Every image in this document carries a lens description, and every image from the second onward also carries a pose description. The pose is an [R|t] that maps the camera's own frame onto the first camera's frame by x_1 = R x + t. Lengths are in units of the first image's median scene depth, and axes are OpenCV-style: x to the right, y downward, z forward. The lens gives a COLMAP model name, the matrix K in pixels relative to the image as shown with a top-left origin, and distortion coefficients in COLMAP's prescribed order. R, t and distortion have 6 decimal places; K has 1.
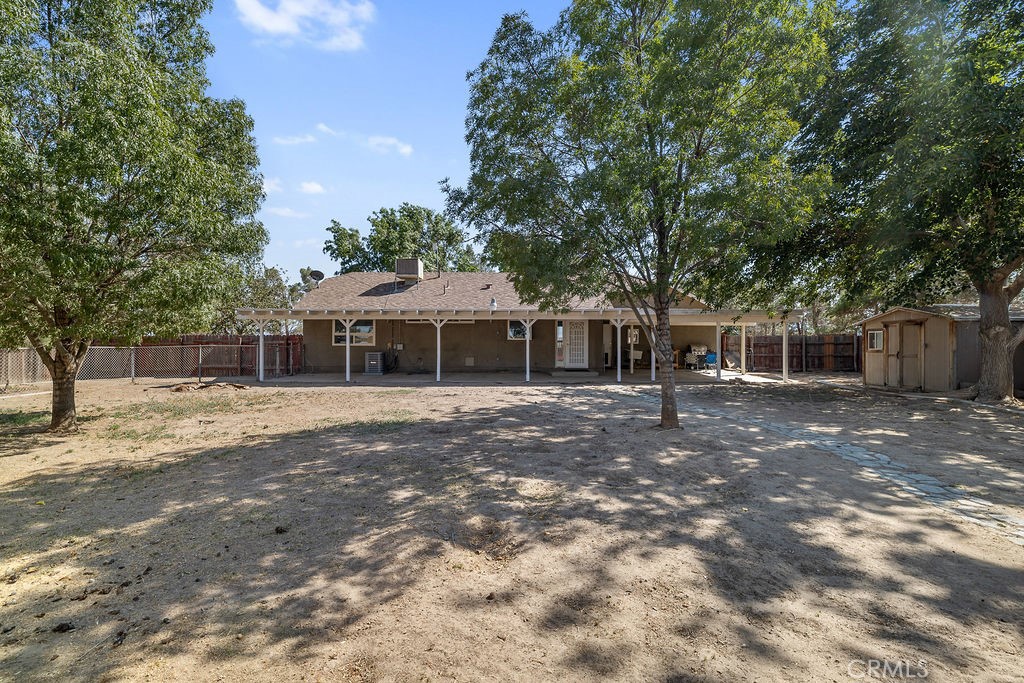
lens RADIAL K [[432.4, 0, 511.7], [0, 432.4, 336.2], [0, 0, 1]] dist [0.001738, -0.000156]
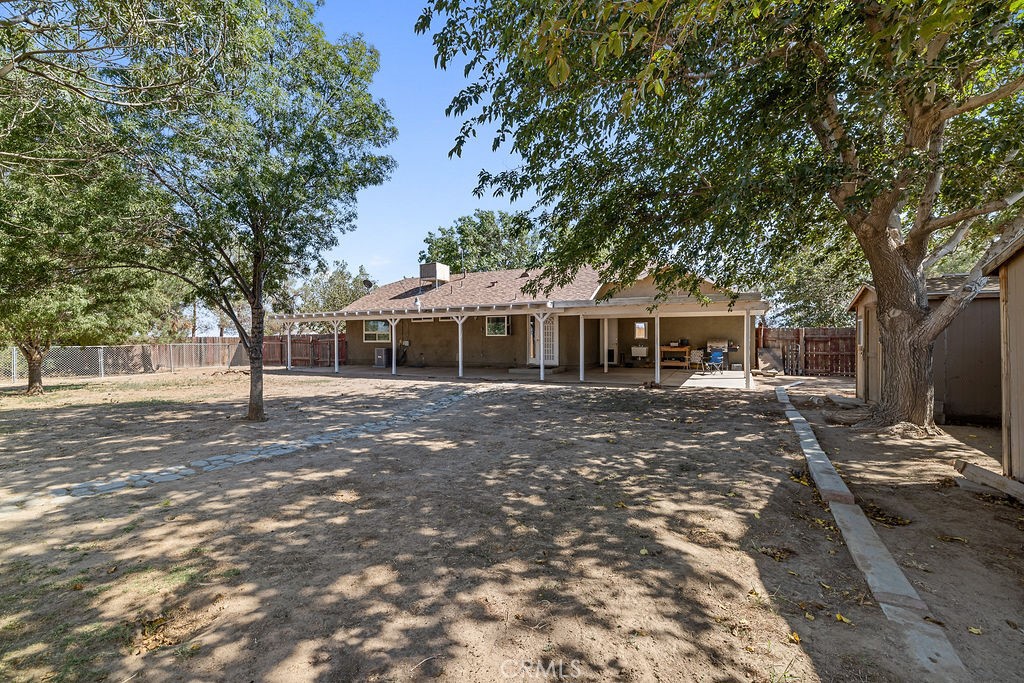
lens RADIAL K [[432.4, 0, 511.7], [0, 432.4, 336.2], [0, 0, 1]] dist [0.001738, -0.000156]
pose [[0.891586, -0.008347, -0.452774, 0.494109], [0.012963, 0.999891, 0.007094, 0.002472], [0.452665, -0.012195, 0.891597, 0.117363]]
